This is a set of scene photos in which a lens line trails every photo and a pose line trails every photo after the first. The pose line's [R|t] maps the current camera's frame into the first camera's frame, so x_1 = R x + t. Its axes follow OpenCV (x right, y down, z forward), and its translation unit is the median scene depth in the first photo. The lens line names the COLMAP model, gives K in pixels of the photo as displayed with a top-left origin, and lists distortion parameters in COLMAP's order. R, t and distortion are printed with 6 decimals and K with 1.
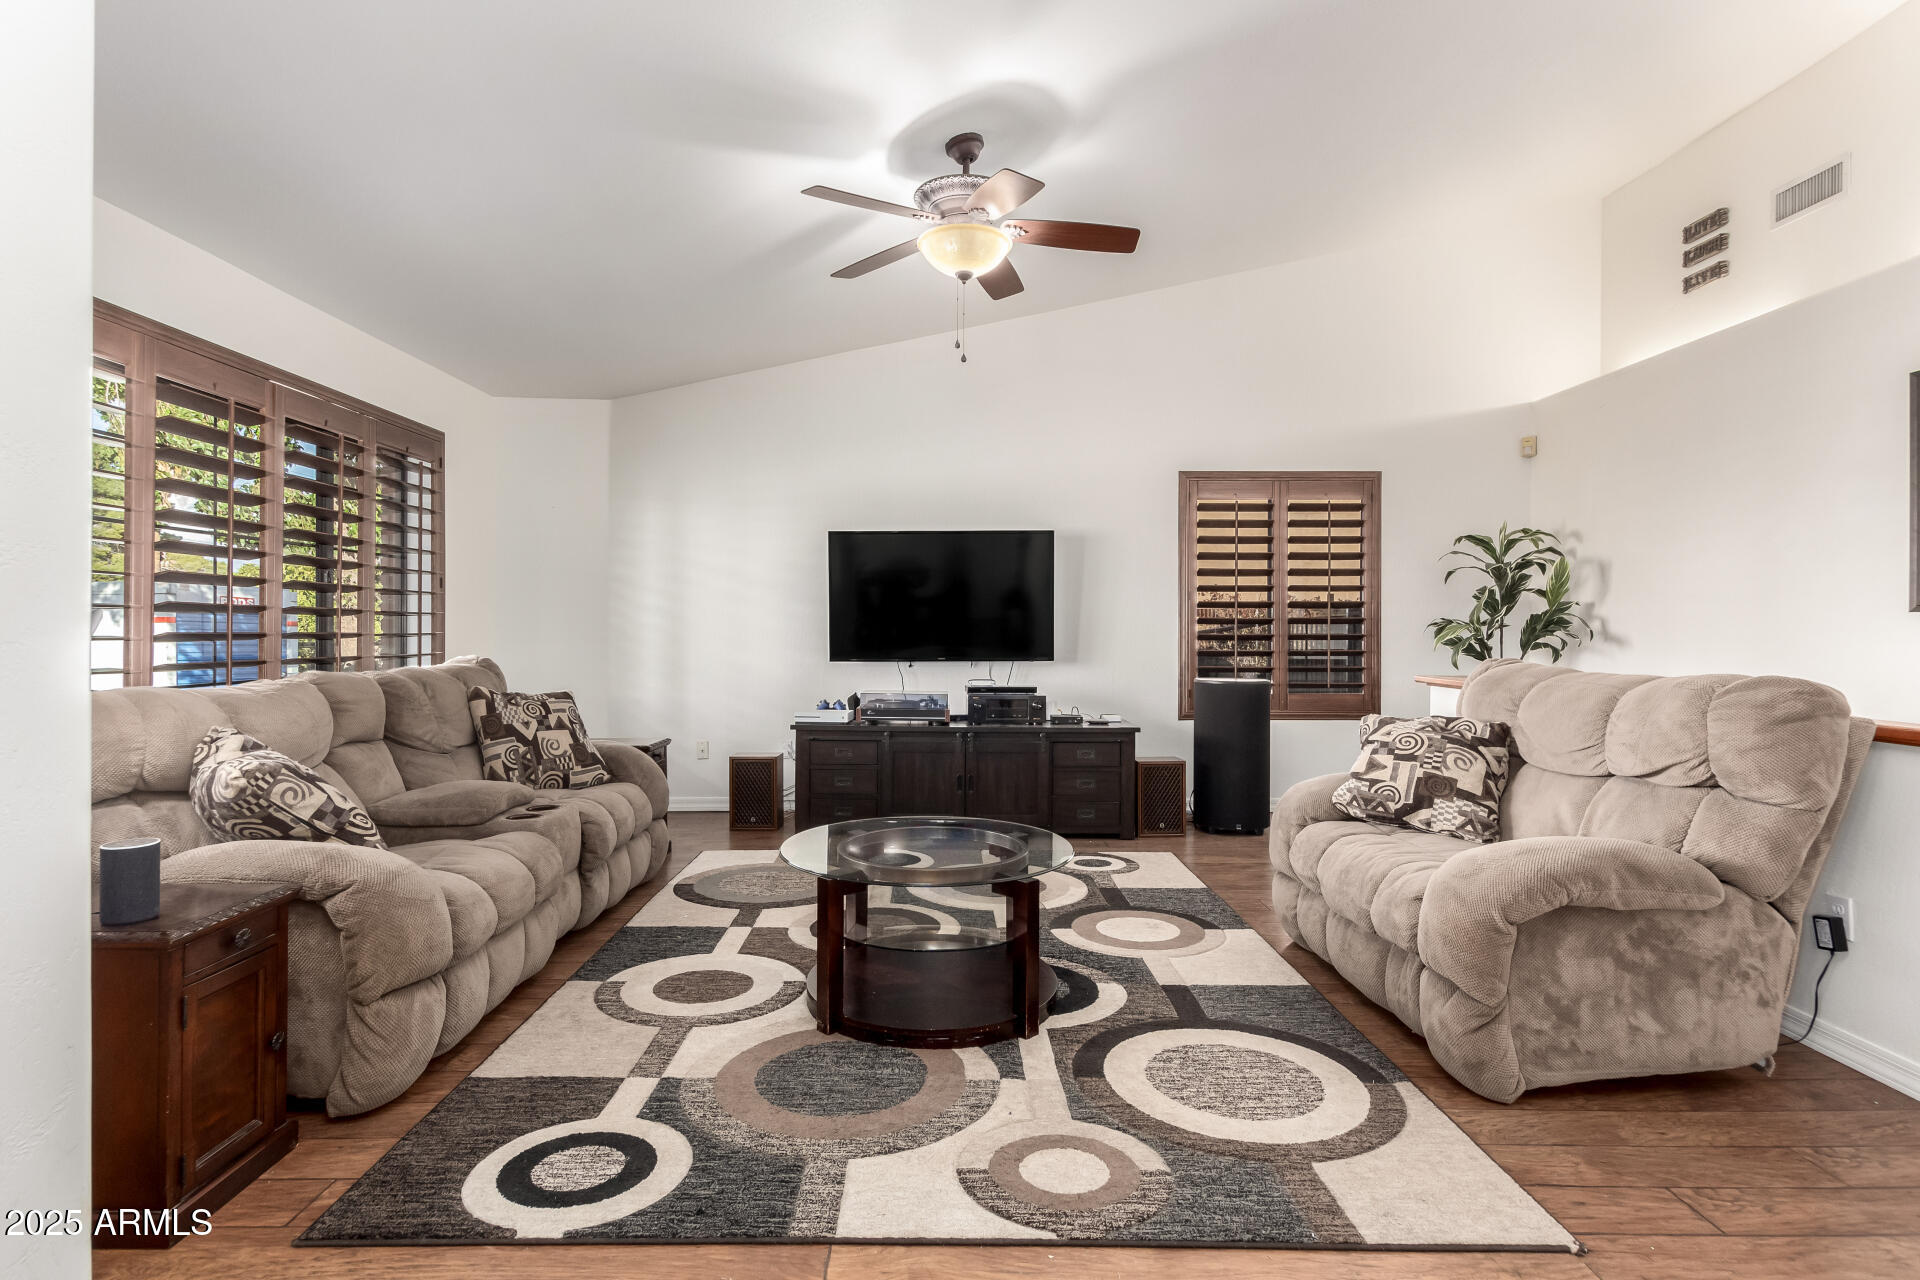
lens RADIAL K [[932.8, 0, 950.8], [0, 932.8, 624.2], [0, 0, 1]] dist [0.020538, -0.009135]
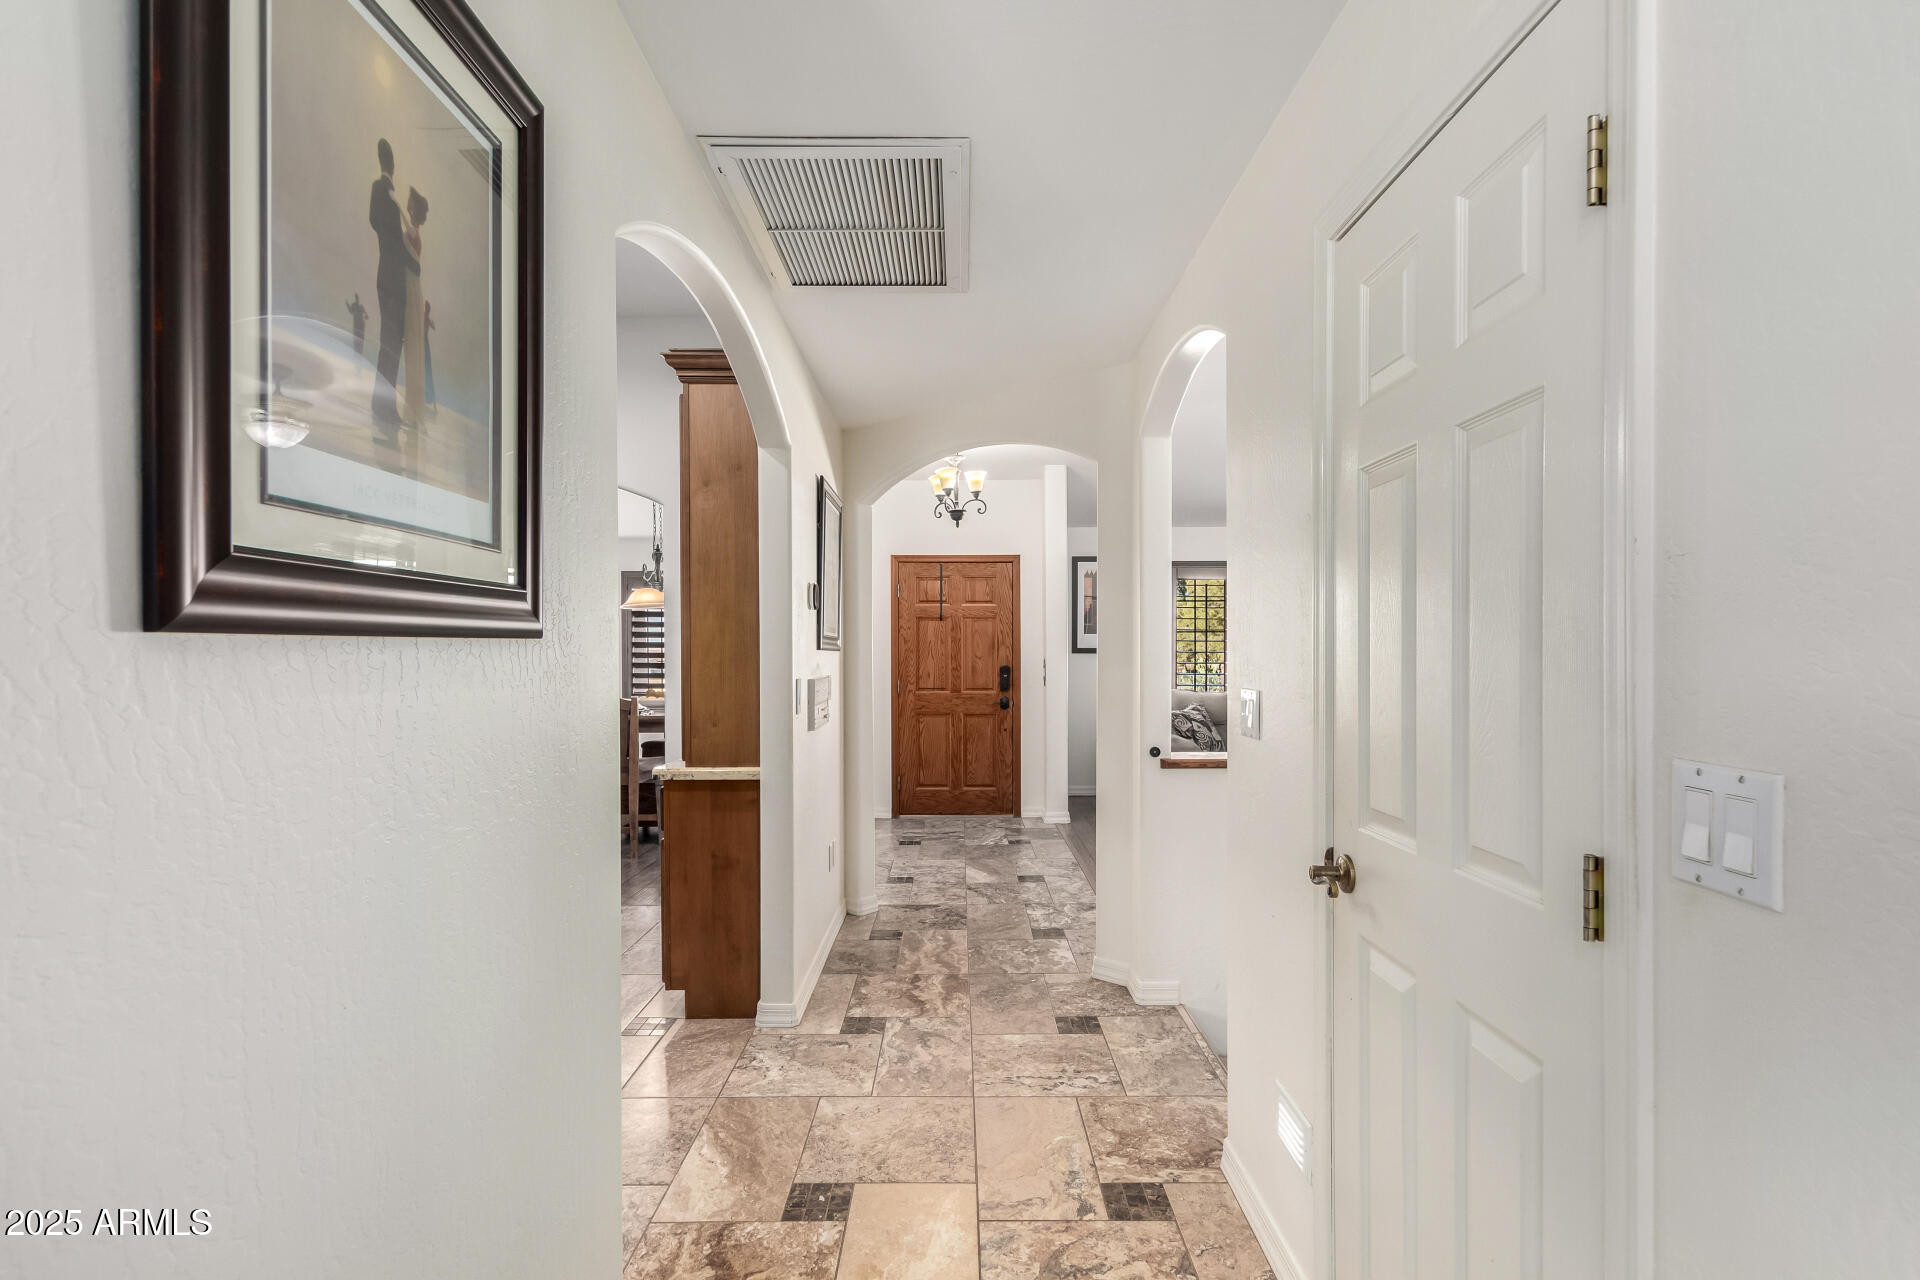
lens RADIAL K [[952.1, 0, 969.2], [0, 952.1, 657.9], [0, 0, 1]] dist [0.010493, -0.001080]
pose [[0.007775, 0.001014, -0.999969, 2.006544], [0.005182, 0.999986, 0.001054, -0.043606], [0.999956, -0.005190, 0.007769, 0.166498]]
